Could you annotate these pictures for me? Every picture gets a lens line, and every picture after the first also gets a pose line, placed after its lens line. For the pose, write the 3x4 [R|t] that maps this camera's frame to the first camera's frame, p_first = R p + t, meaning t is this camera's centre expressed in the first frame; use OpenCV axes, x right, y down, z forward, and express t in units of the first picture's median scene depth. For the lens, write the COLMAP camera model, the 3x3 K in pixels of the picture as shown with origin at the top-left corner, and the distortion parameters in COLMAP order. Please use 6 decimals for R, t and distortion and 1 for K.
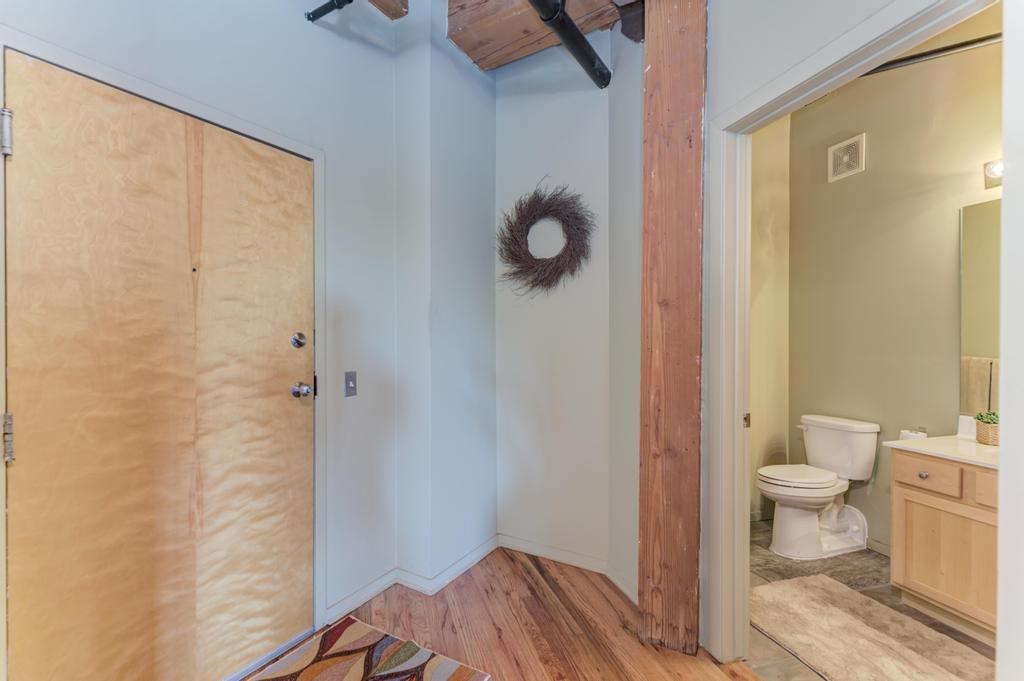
lens RADIAL K [[461.1, 0, 514.8], [0, 461.1, 345.1], [0, 0, 1]] dist [0.015125, -0.006488]
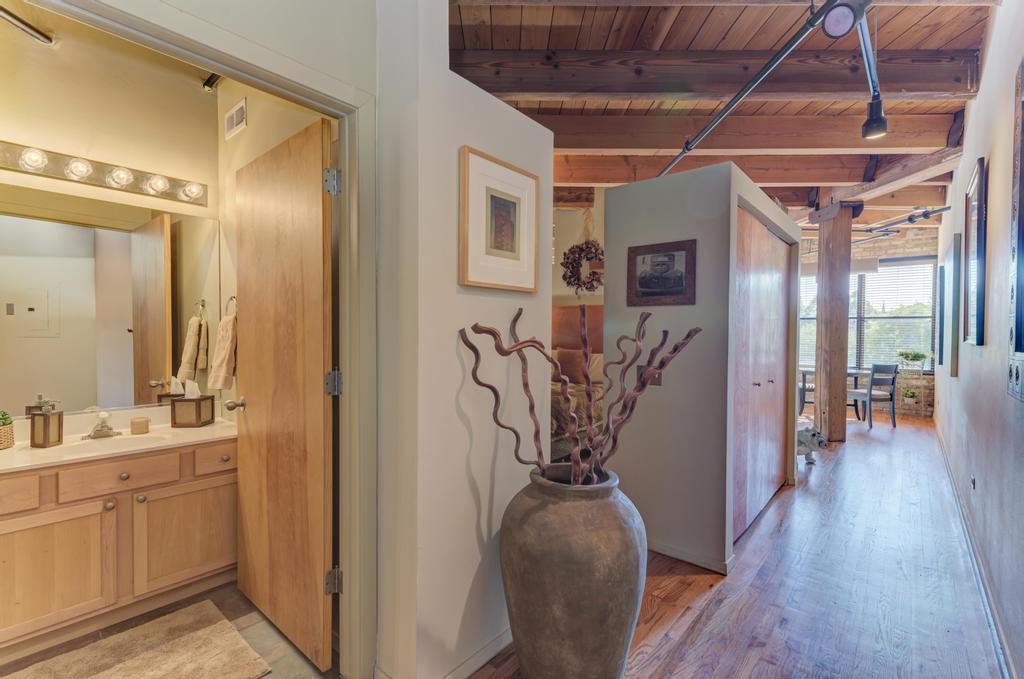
lens RADIAL K [[461.1, 0, 514.8], [0, 461.1, 344.1], [0, 0, 1]] dist [0.015125, -0.006488]
pose [[-0.530489, -0.018192, 0.847497, -0.197029], [0.009309, 0.999584, 0.027284, -0.005556], [-0.847641, 0.022363, -0.530099, 0.479595]]
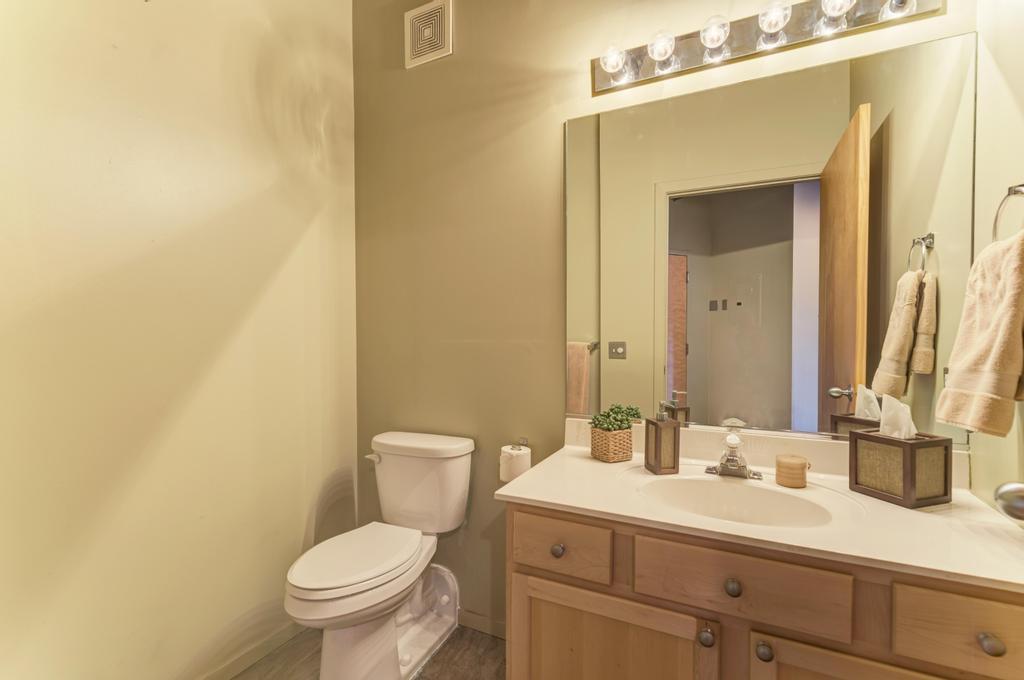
lens RADIAL K [[461.1, 0, 514.8], [0, 461.1, 344.6], [0, 0, 1]] dist [0.015125, -0.006488]
pose [[0.688543, -0.009748, 0.725130, 0.343624], [0.007219, 0.999952, 0.006588, 0.030014], [-0.725160, 0.000699, 0.688580, 0.496483]]
